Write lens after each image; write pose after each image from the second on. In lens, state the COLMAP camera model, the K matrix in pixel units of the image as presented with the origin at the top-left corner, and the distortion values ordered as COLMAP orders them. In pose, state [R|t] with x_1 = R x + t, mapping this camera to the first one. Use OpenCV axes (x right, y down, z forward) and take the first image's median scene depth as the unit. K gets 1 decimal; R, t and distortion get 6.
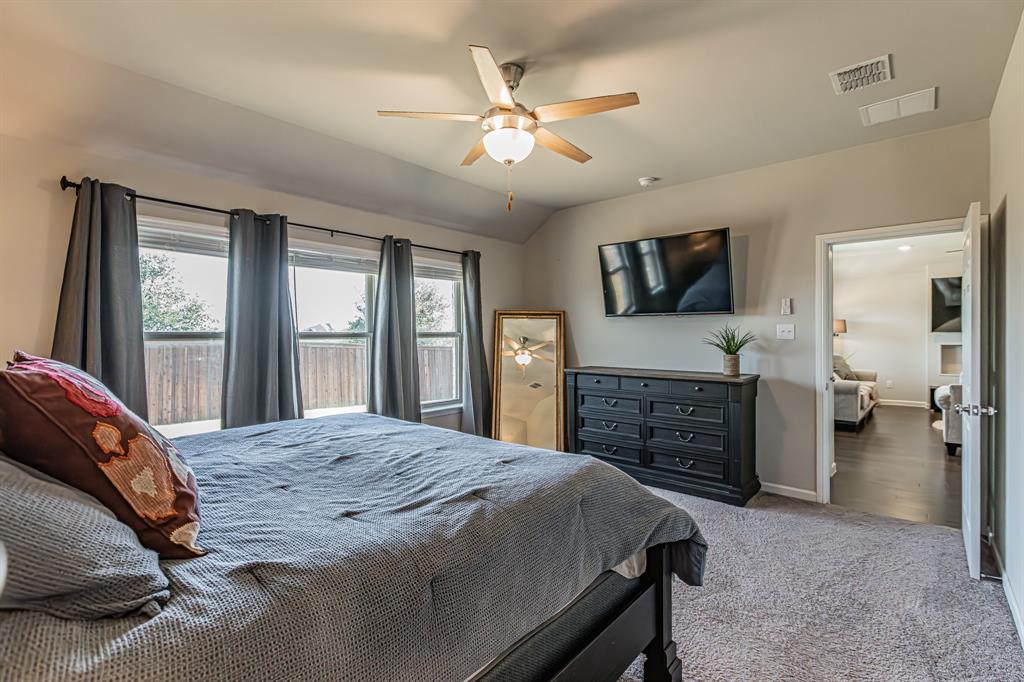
lens RADIAL K [[461.7, 0, 512.0], [0, 461.7, 341.0], [0, 0, 1]] dist [-0.001144, 0.000152]
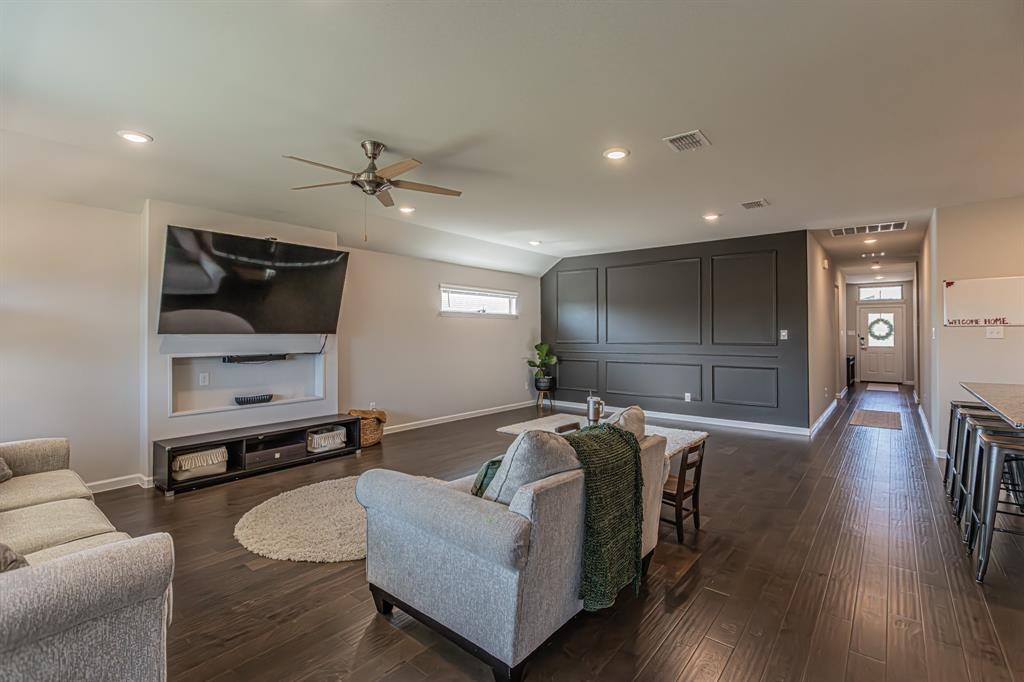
lens RADIAL K [[462.2, 0, 510.0], [0, 462.2, 328.7], [0, 0, 1]] dist [0.000400, 0.000366]
pose [[-0.038731, 0.012507, 0.999171, 0.391118], [0.013194, 0.999841, -0.012004, -0.013242], [-0.999163, 0.012718, -0.038890, 0.637704]]
